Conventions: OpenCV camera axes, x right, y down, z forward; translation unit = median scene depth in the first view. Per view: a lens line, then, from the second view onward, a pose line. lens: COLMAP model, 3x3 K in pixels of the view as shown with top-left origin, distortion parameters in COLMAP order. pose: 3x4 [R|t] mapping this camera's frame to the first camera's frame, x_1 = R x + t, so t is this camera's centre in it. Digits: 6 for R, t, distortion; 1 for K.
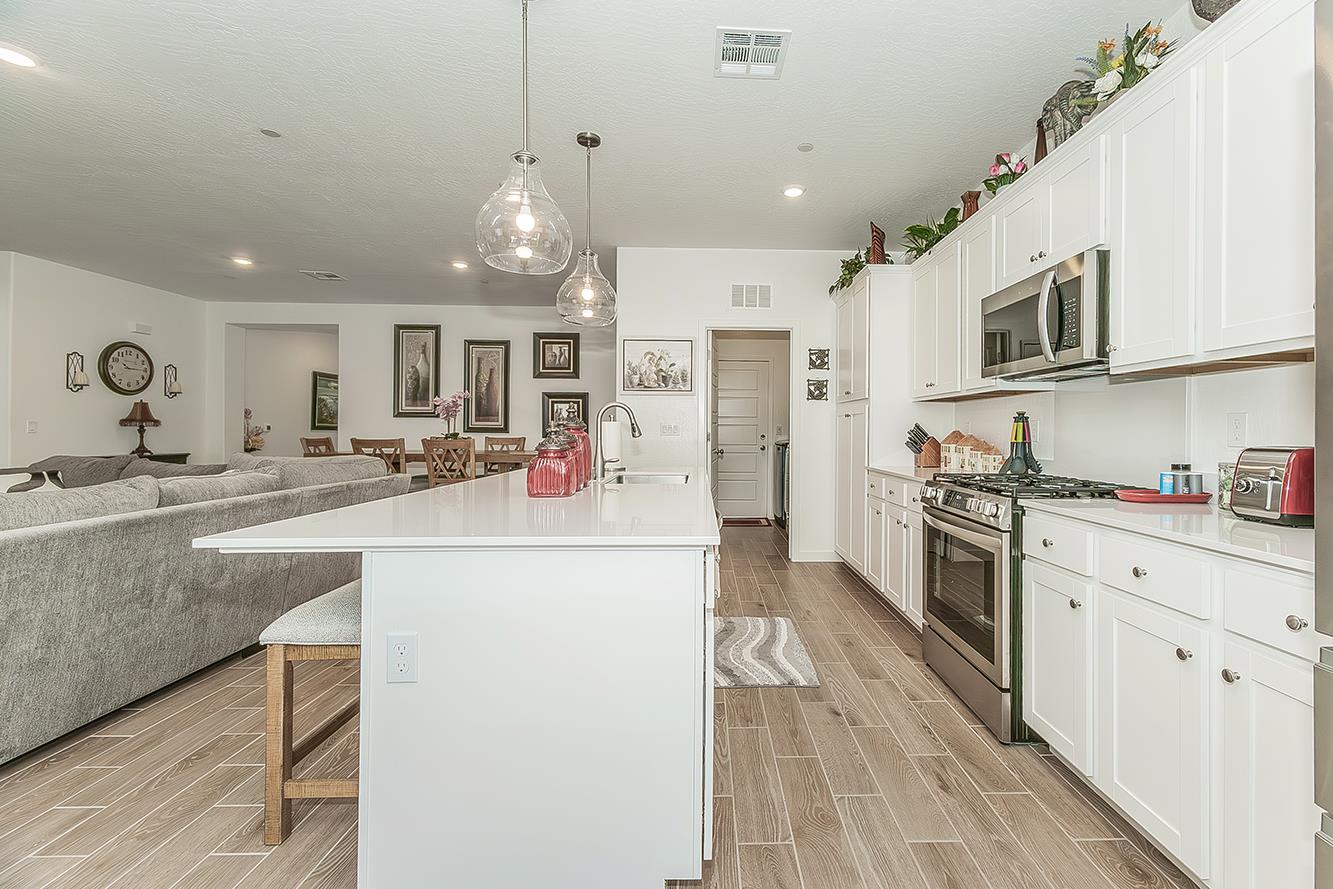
lens RADIAL K [[559.1, 0, 722.0], [0, 559.1, 430.2], [0, 0, 1]] dist [0.002590, 0.001275]
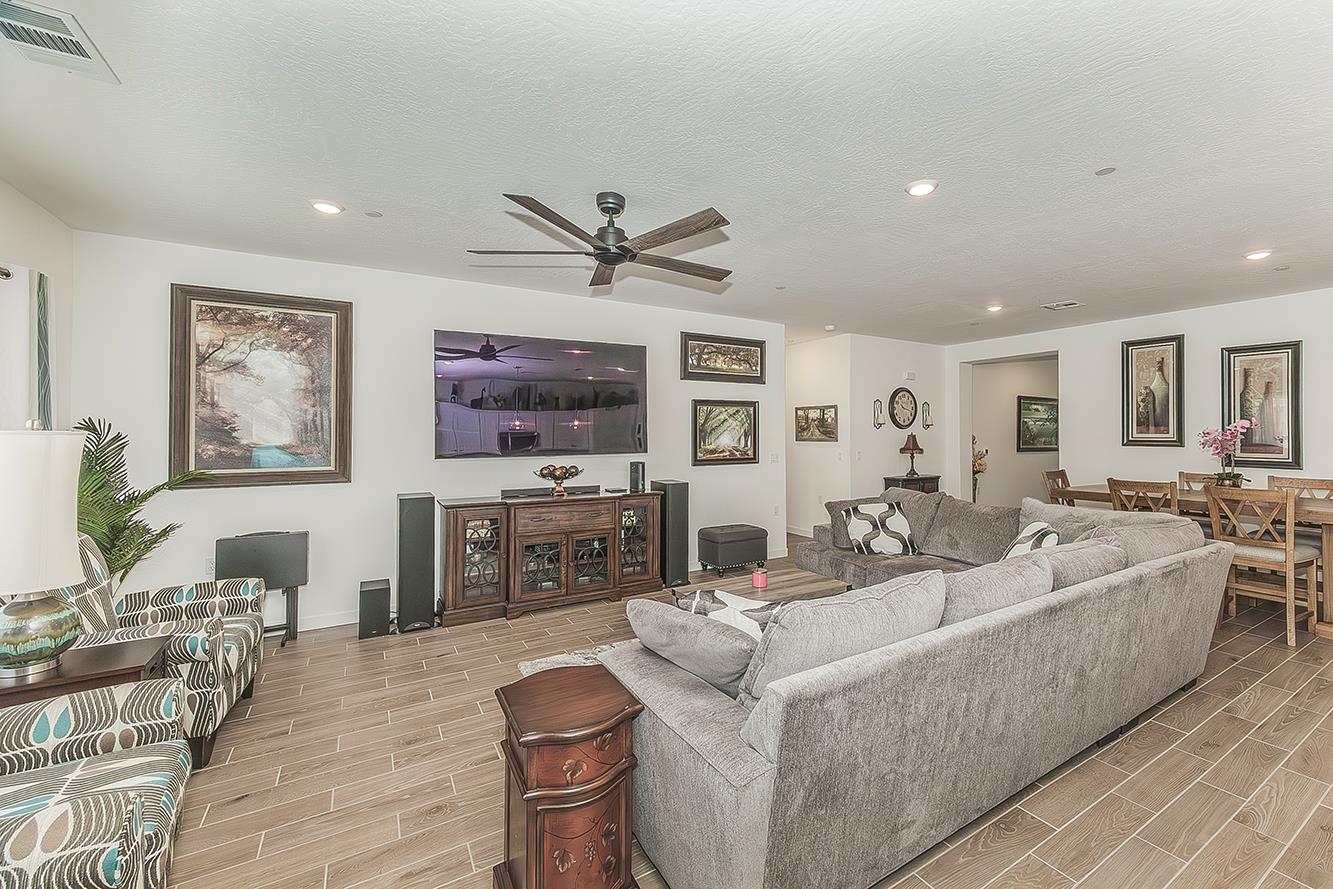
lens RADIAL K [[559.1, 0, 731.4], [0, 559.1, 428.7], [0, 0, 1]] dist [0.002590, 0.001275]
pose [[0.517734, -0.013768, -0.855431, -0.169575], [0.005036, 0.999902, -0.013045, -0.049335], [0.855527, 0.002446, 0.517753, 0.000868]]
